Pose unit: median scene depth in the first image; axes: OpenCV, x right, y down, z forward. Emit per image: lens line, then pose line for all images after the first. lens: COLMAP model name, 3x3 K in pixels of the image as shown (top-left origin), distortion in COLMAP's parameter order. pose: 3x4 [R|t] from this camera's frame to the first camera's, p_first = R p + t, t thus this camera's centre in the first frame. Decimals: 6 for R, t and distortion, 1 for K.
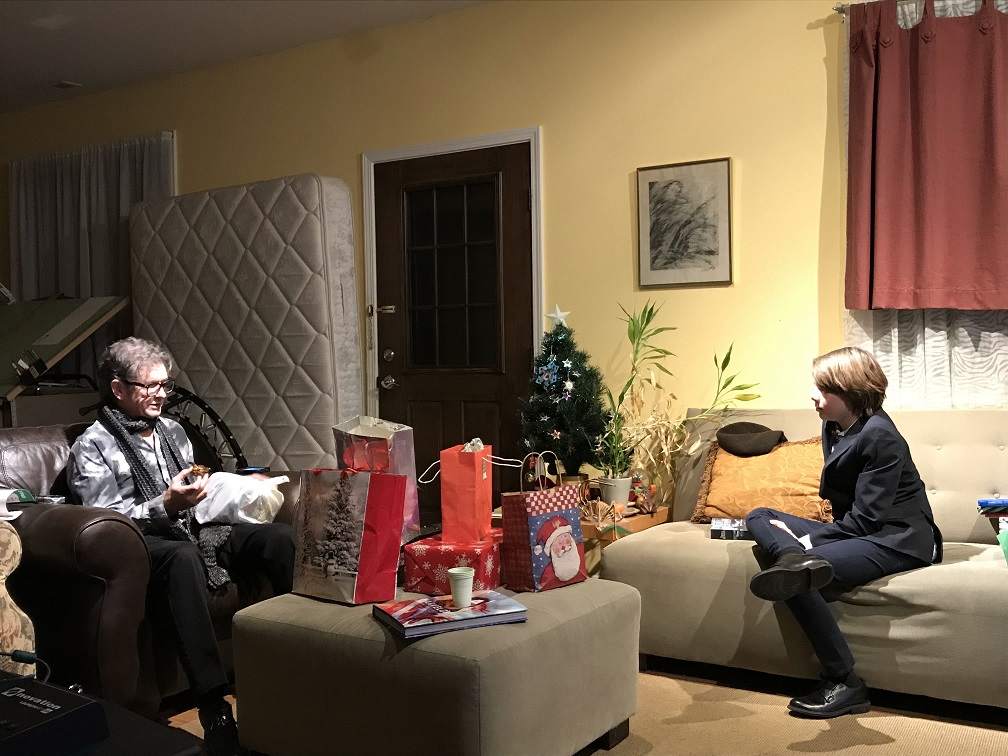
lens RADIAL K [[1019.3, 0, 492.0], [0, 1019.3, 359.3], [0, 0, 1]] dist [0.012208, 0.000000]
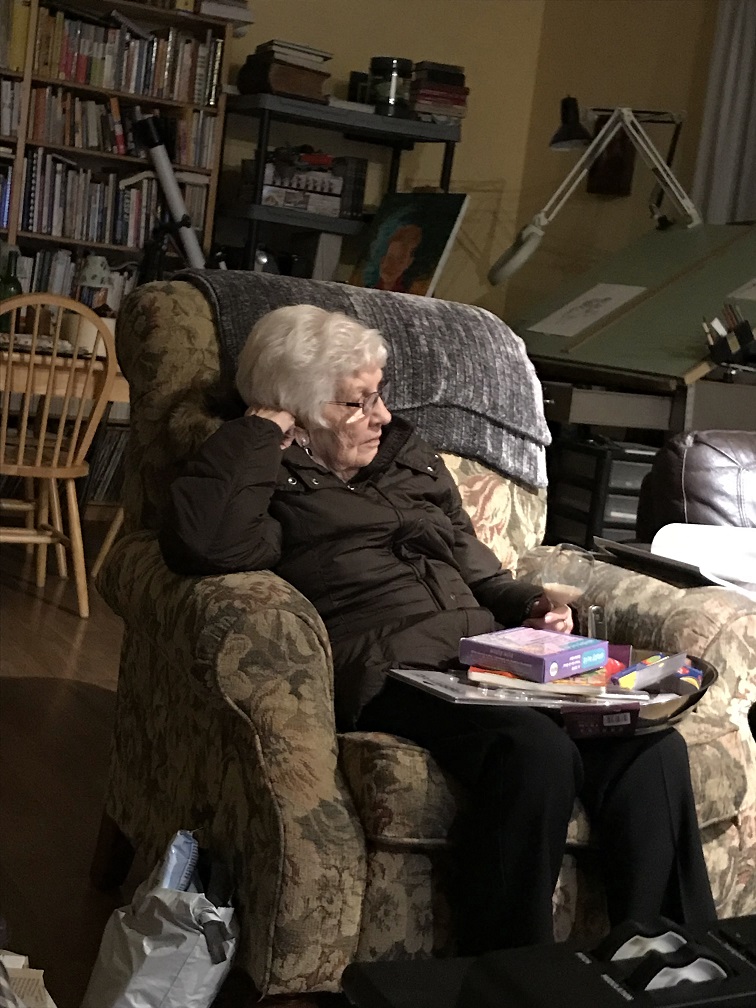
lens RADIAL K [[1637.5, 0, 392.3], [0, 1637.5, 488.2], [0, 0, 1]] dist [0.083259, 0.000000]
pose [[0.841010, 0.177503, -0.511072, -0.134054], [-0.138585, 0.983809, 0.113640, 0.017100], [0.522968, -0.024746, 0.851993, 0.100272]]
